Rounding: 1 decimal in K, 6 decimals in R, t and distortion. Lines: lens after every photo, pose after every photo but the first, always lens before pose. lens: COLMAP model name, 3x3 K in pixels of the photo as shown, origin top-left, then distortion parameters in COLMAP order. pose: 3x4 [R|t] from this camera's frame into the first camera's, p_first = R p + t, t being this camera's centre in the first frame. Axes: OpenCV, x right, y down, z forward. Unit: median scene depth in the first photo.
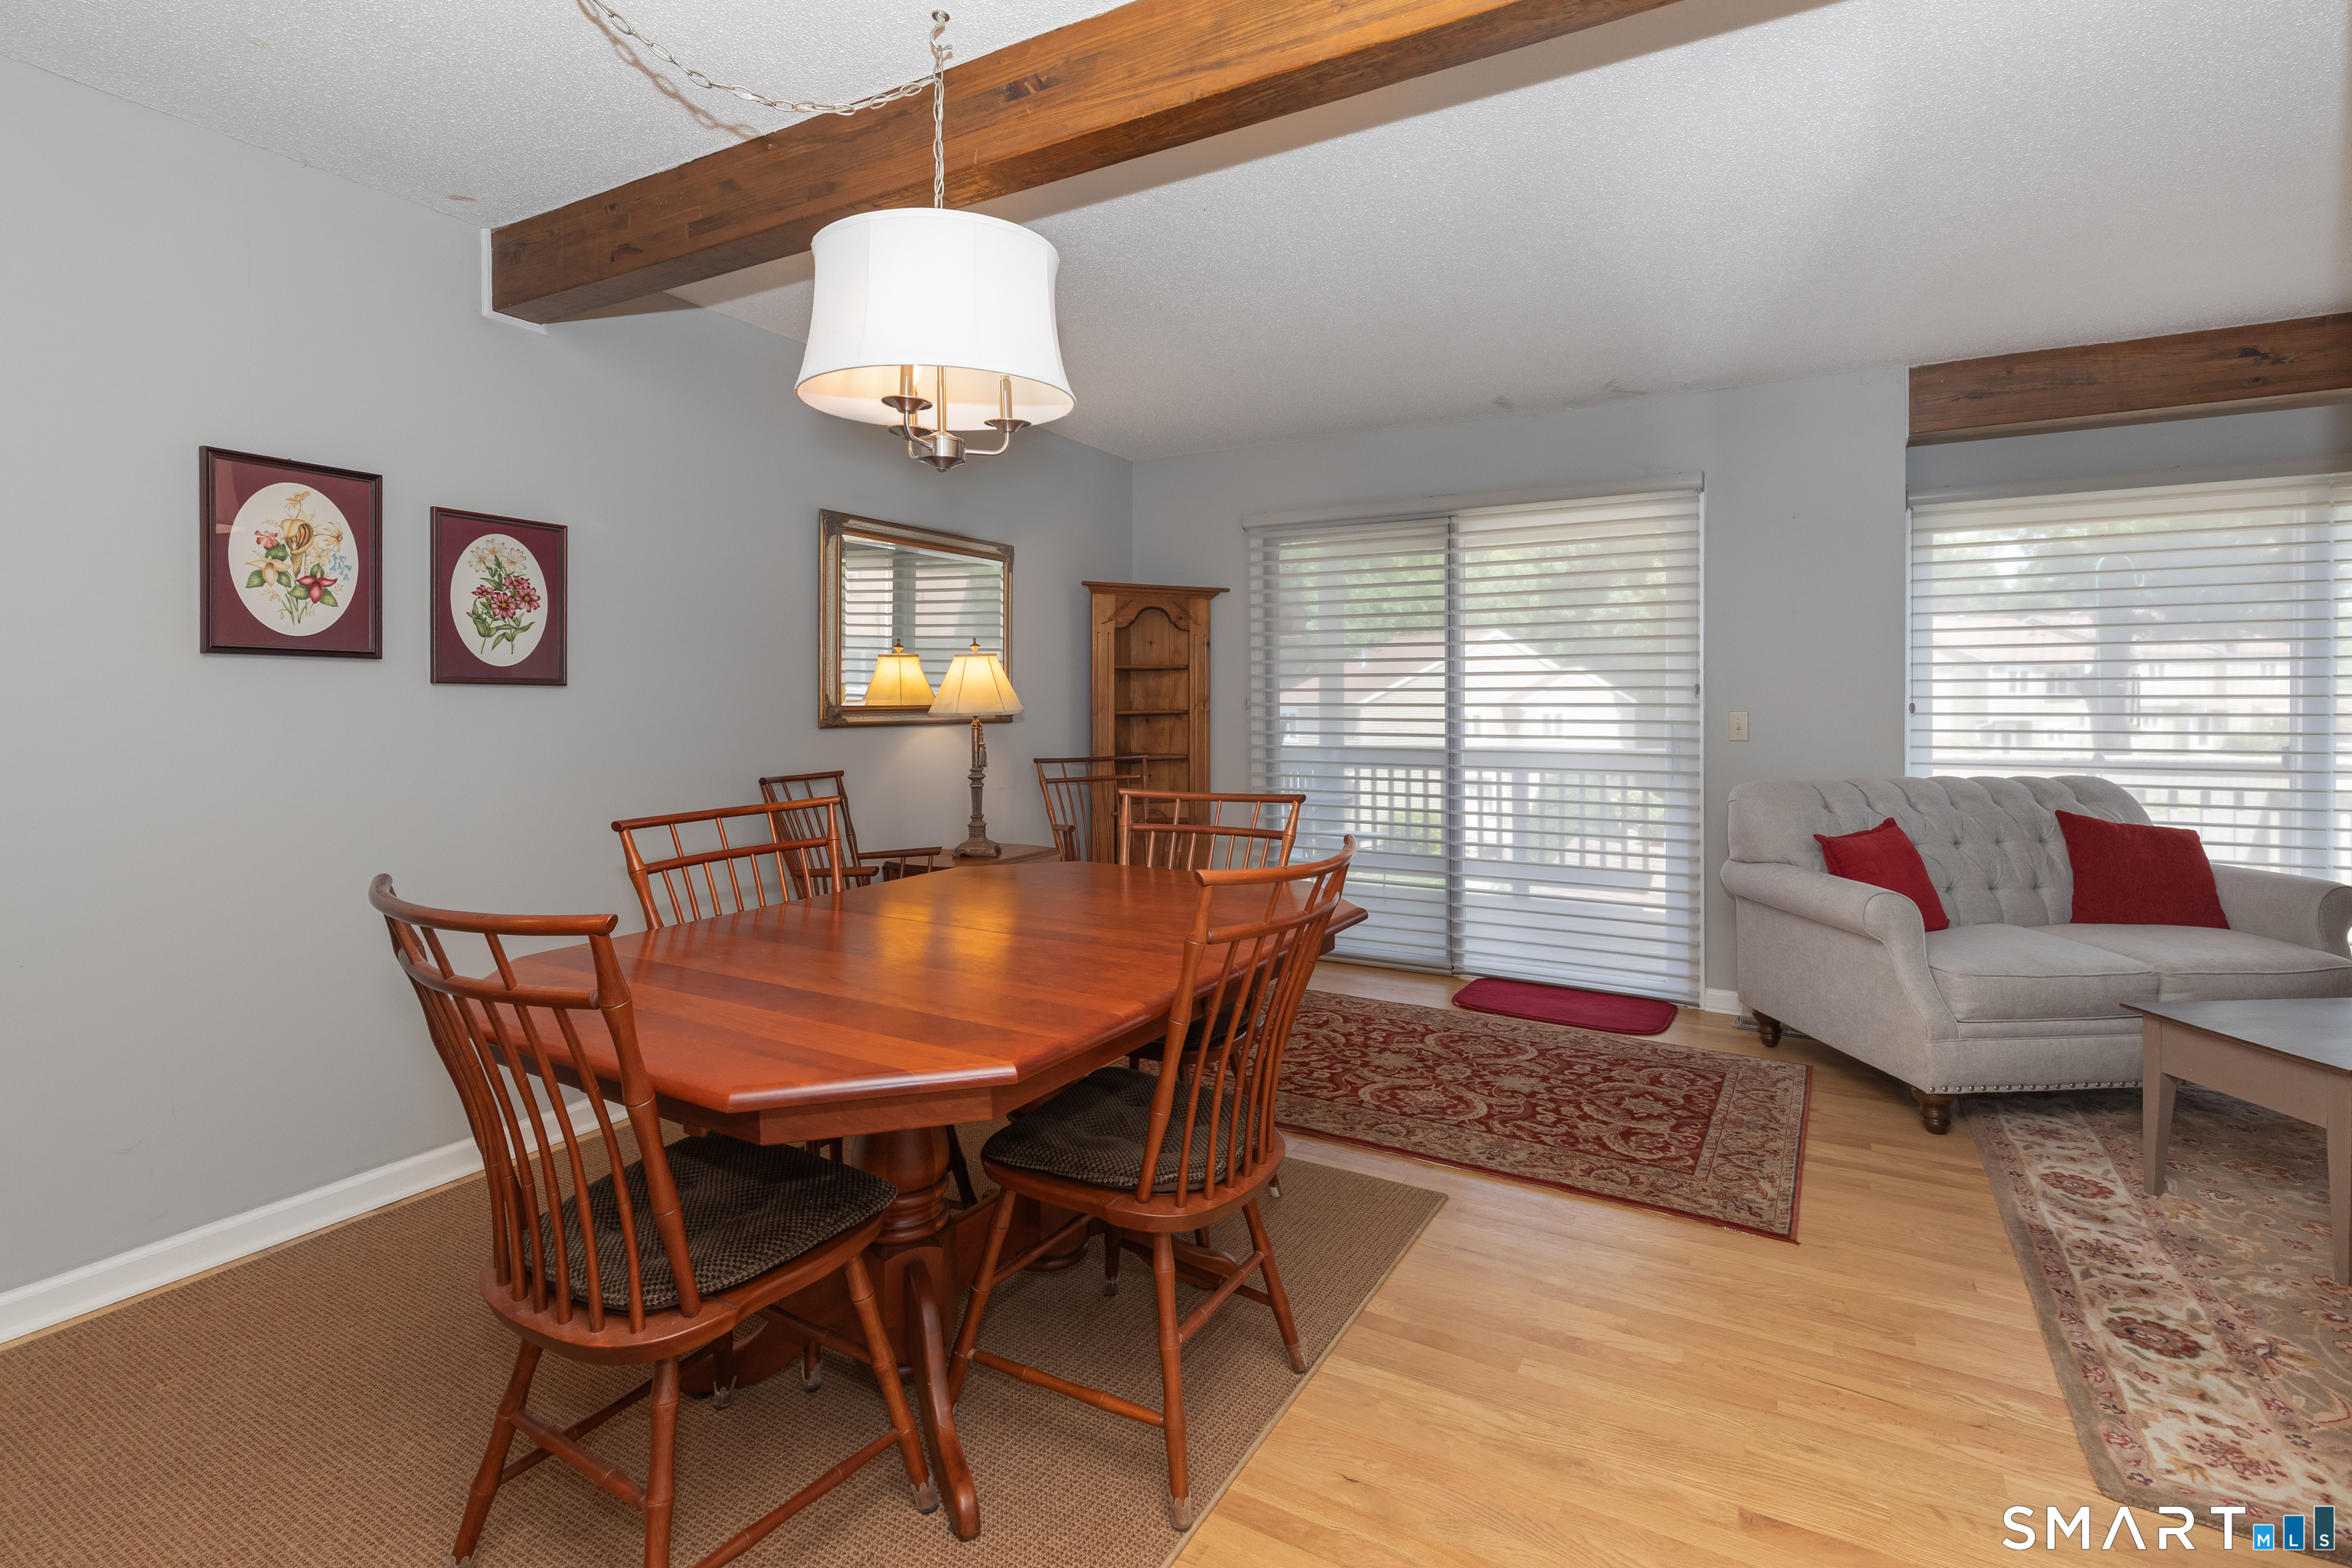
lens RADIAL K [[1097.9, 0, 1226.7], [0, 1097.9, 731.9], [0, 0, 1]] dist [0.006366, 0.001928]
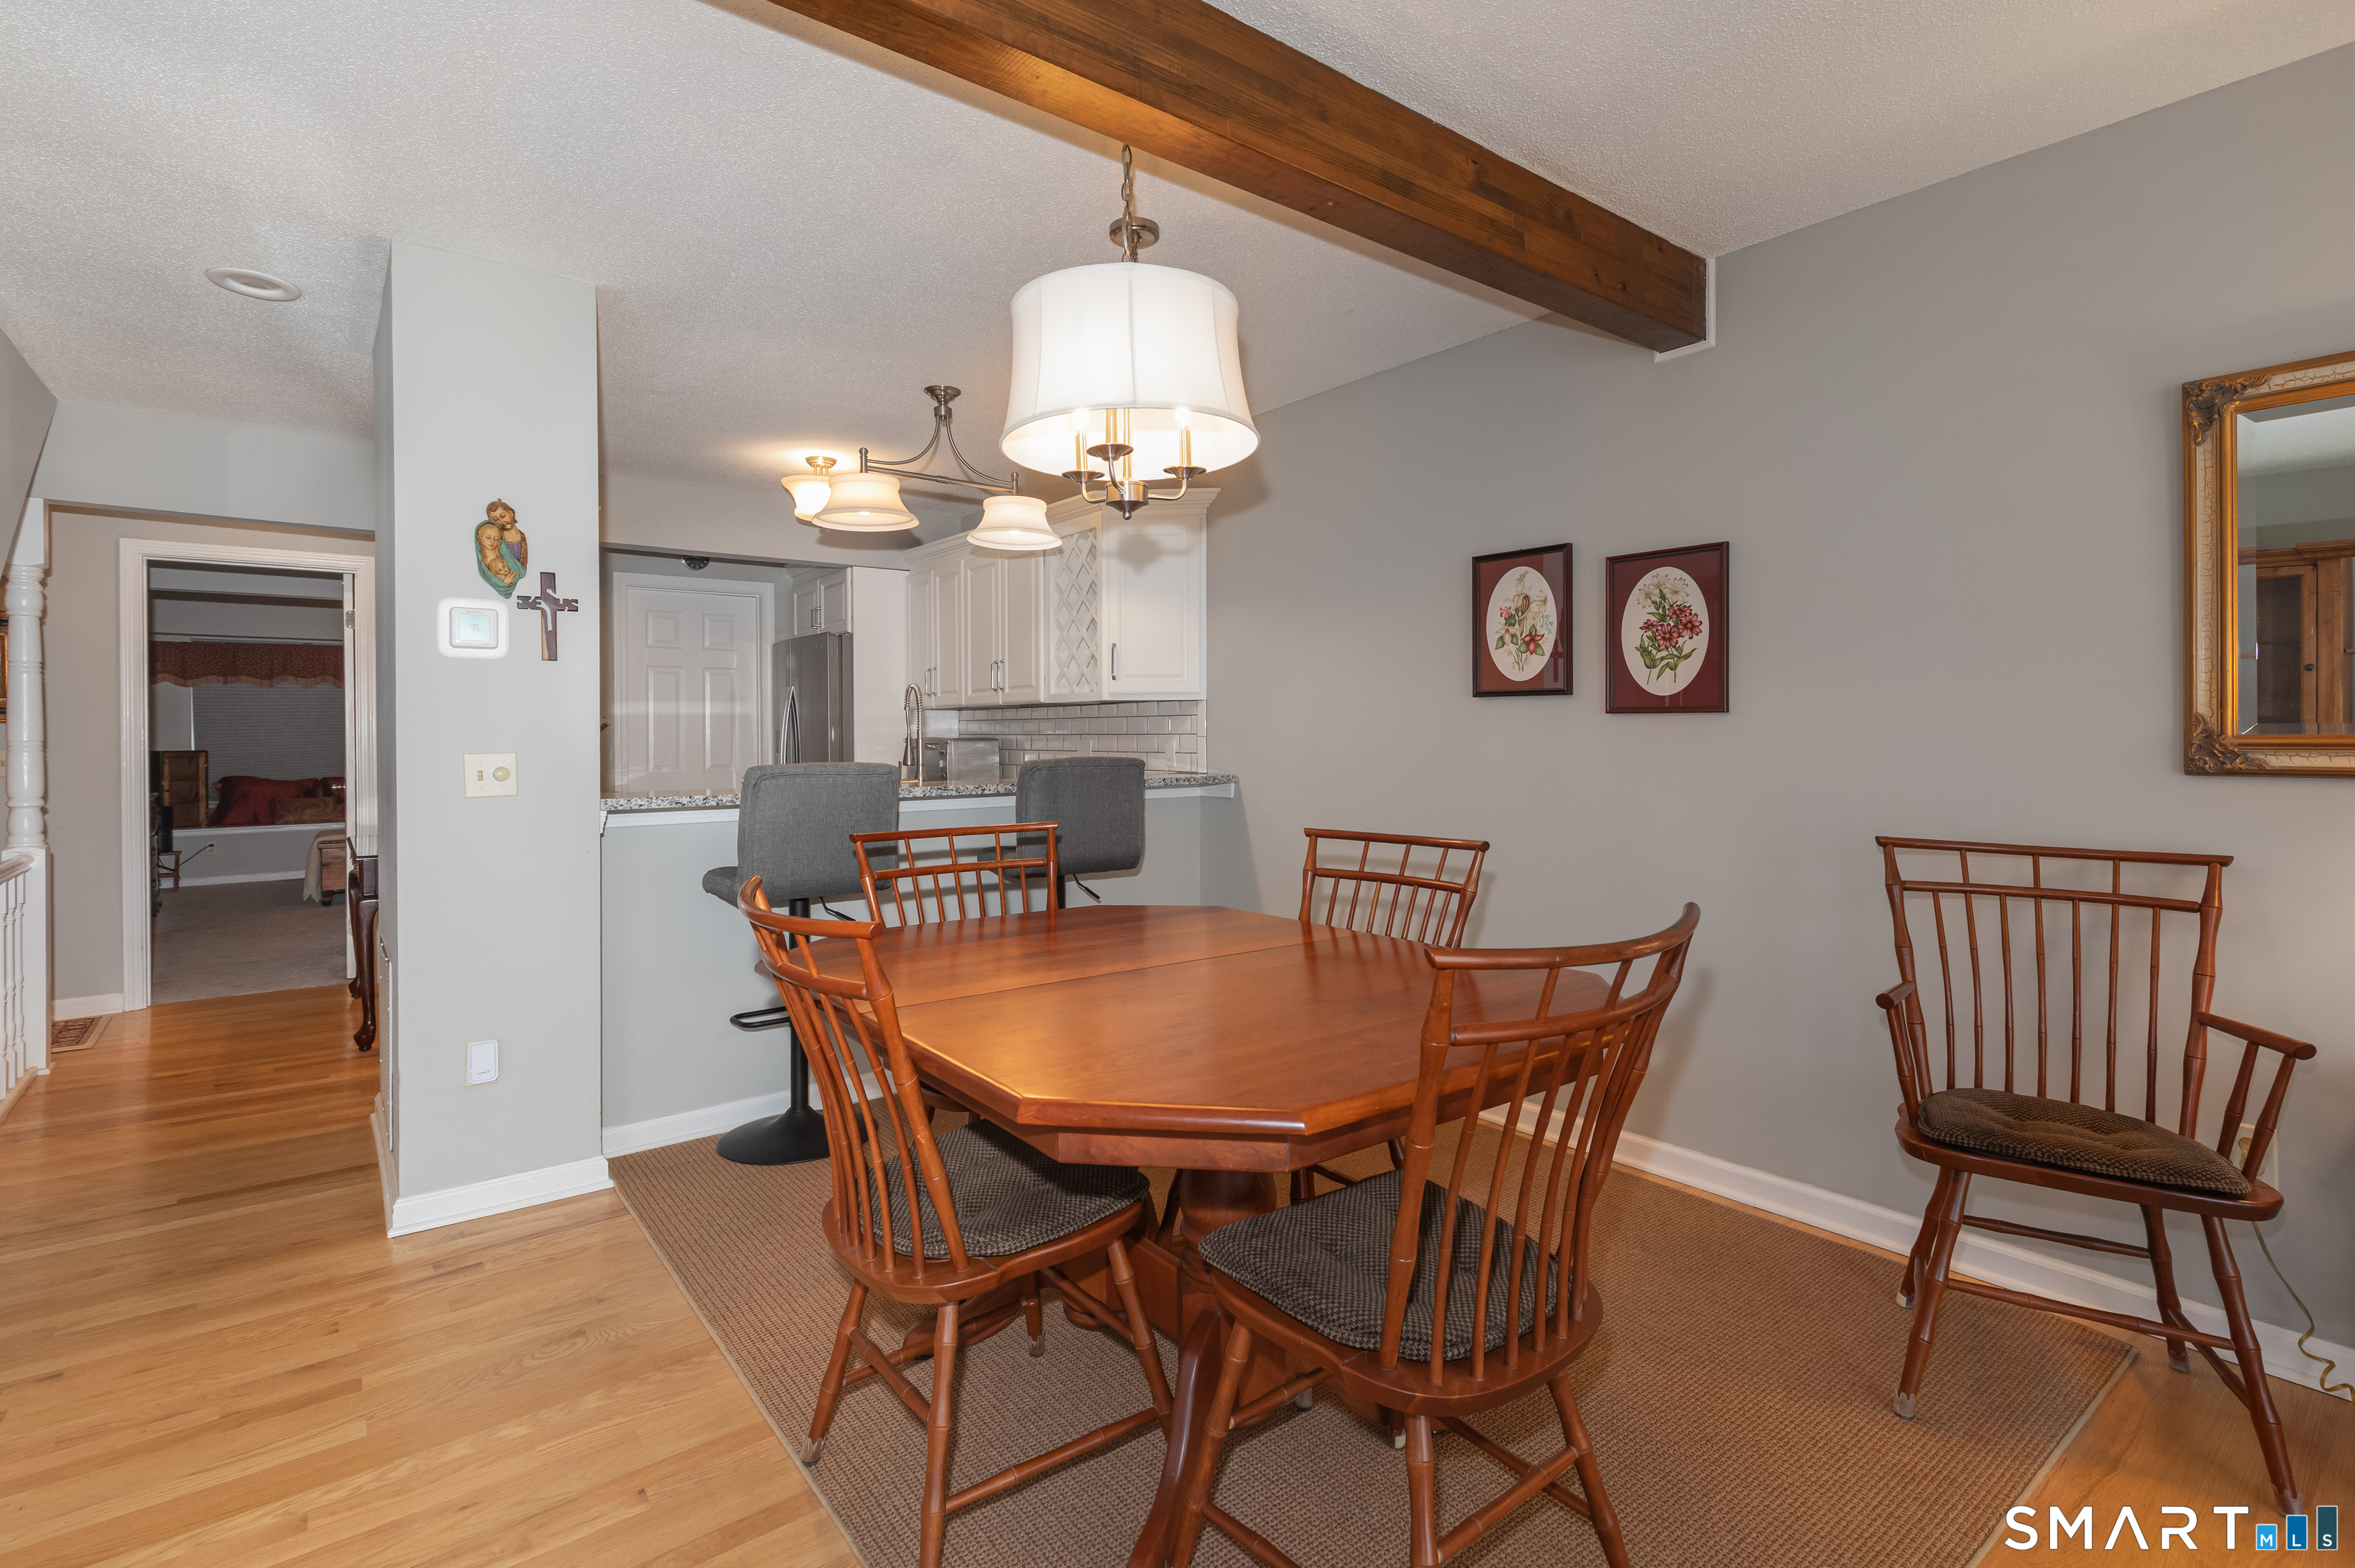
lens RADIAL K [[1099.1, 0, 1201.5], [0, 1099.1, 742.7], [0, 0, 1]] dist [0.006366, 0.001928]
pose [[-0.386079, 0.012256, -0.922384, 0.446508], [-0.020230, 0.999559, 0.021749, -0.028115], [0.922244, 0.027056, -0.385661, 0.971662]]
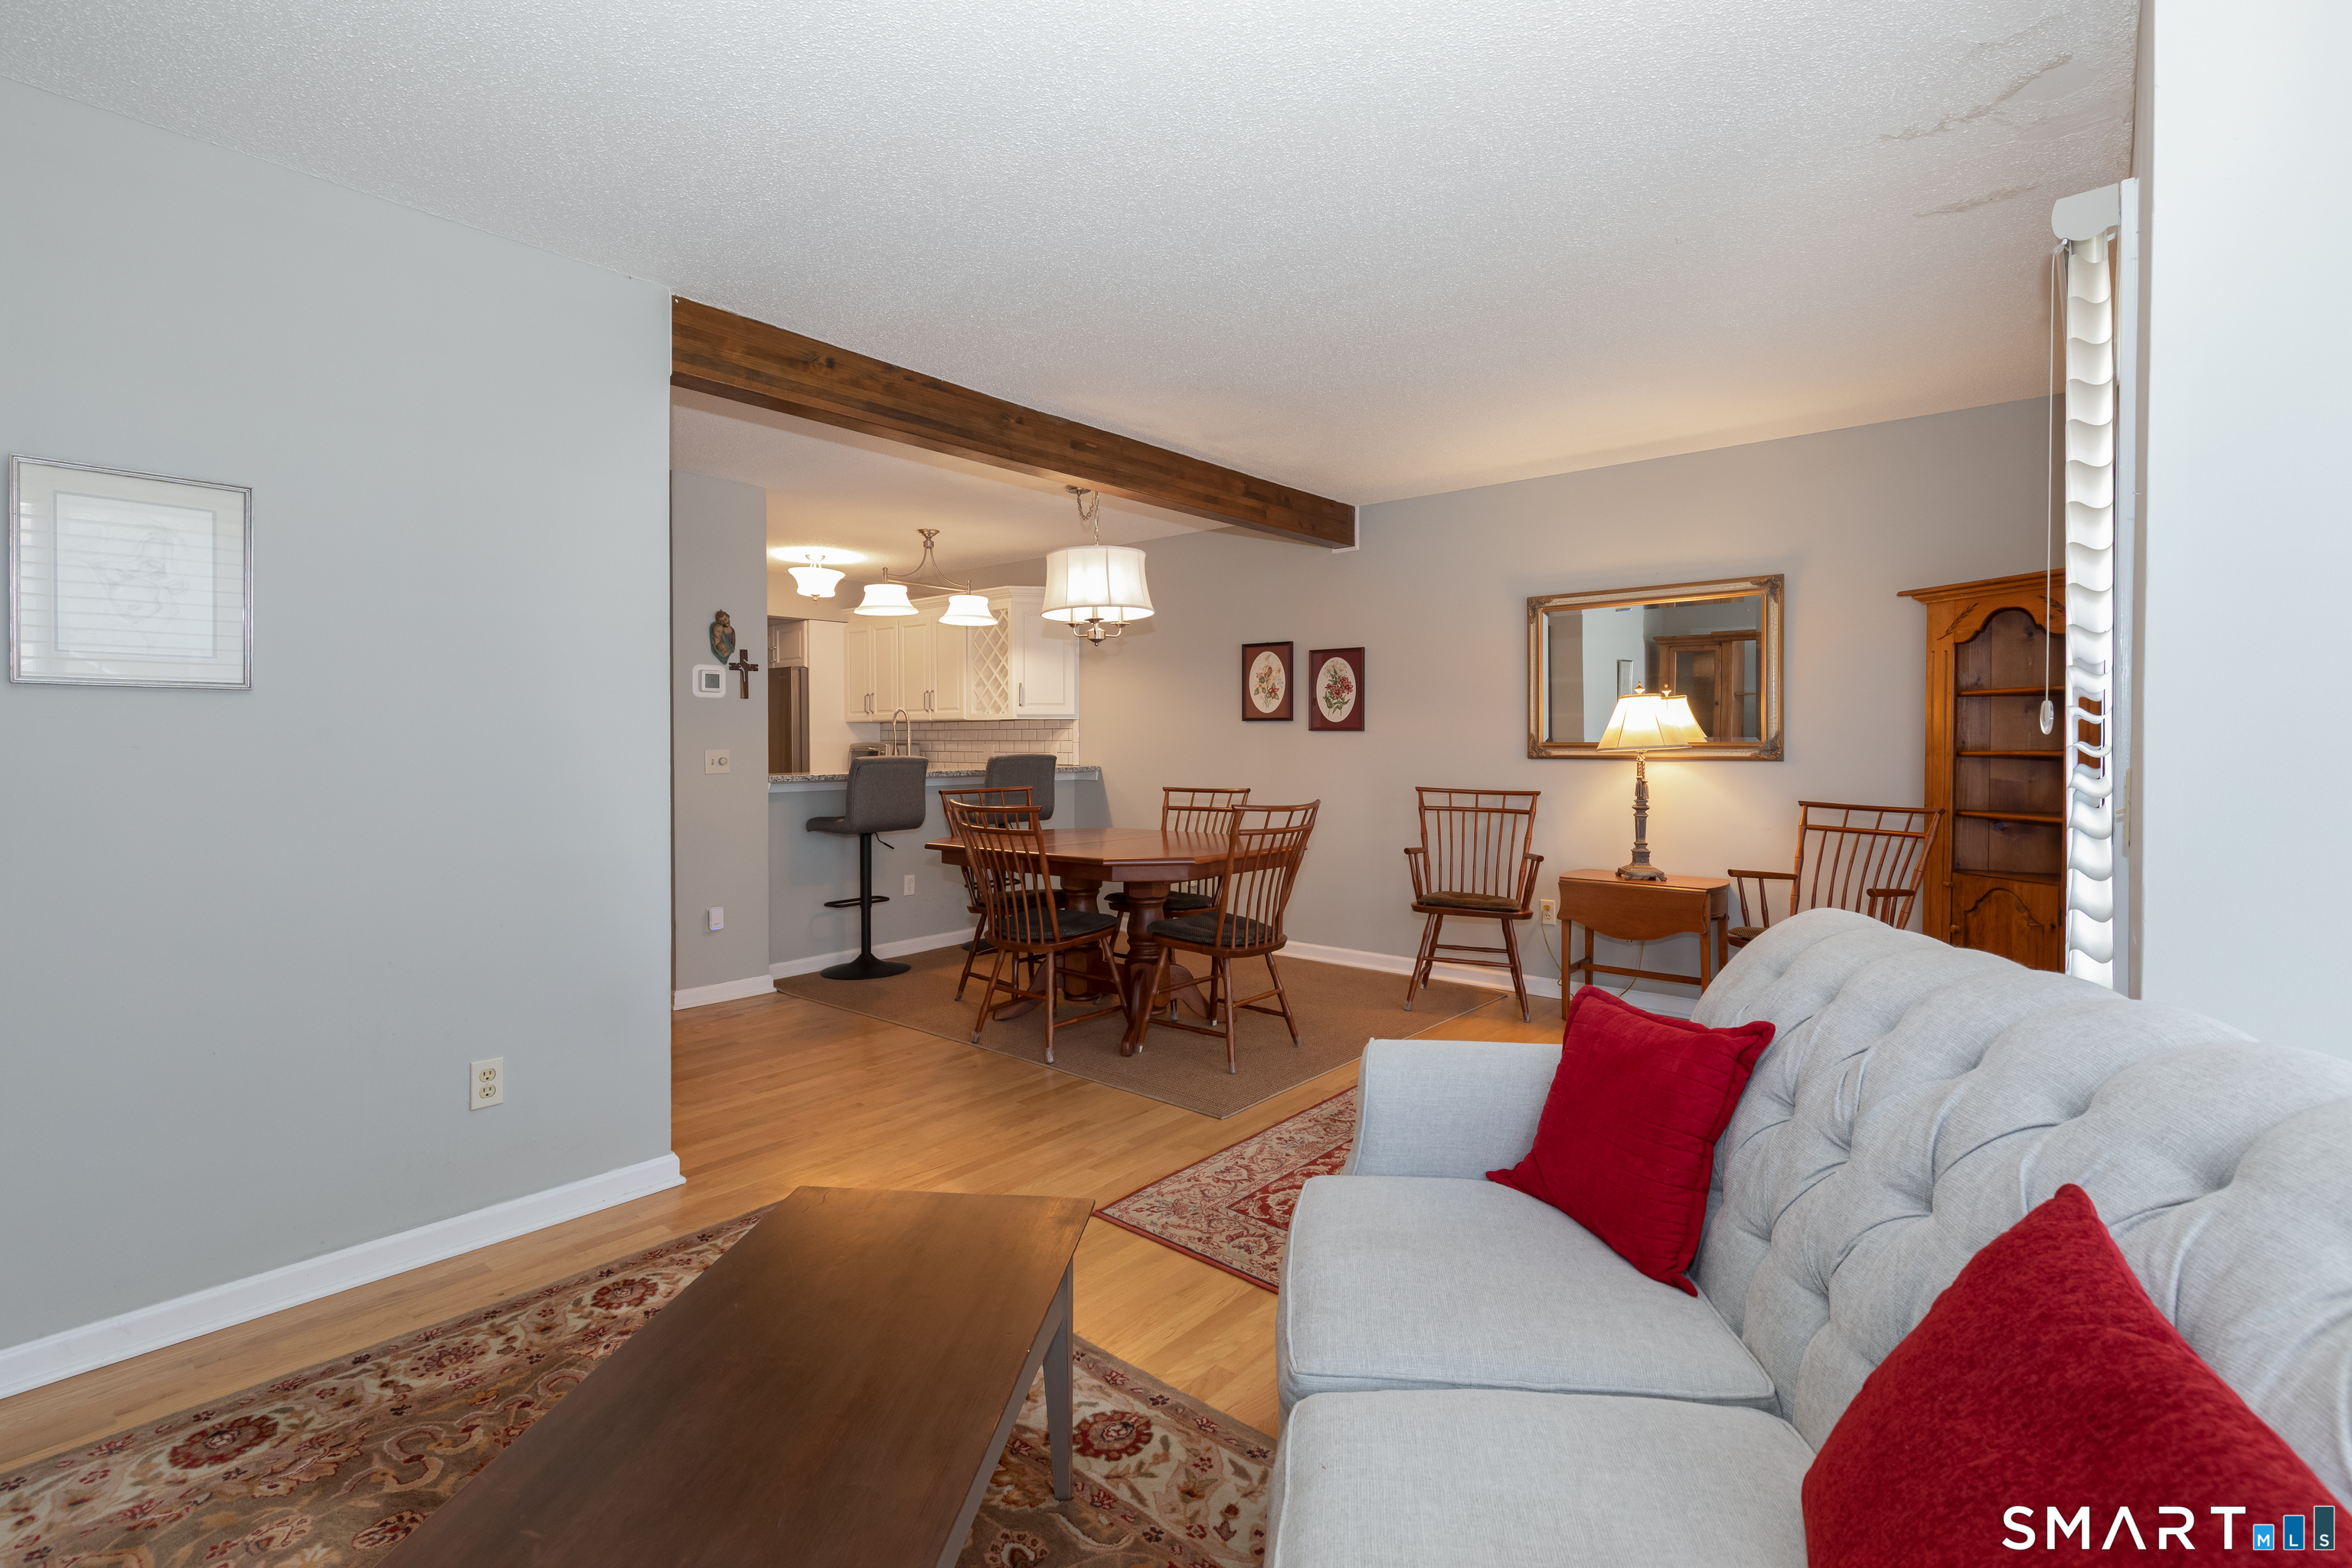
lens RADIAL K [[1081.4, 0, 1179.5], [0, 1081.4, 782.0], [0, 0, 1]] dist [0.012441, 0.000186]
pose [[-0.205372, 0.041236, -0.977815, 1.335137], [-0.025452, 0.998549, 0.047456, -0.035065], [0.978353, 0.034633, -0.204025, 1.098856]]
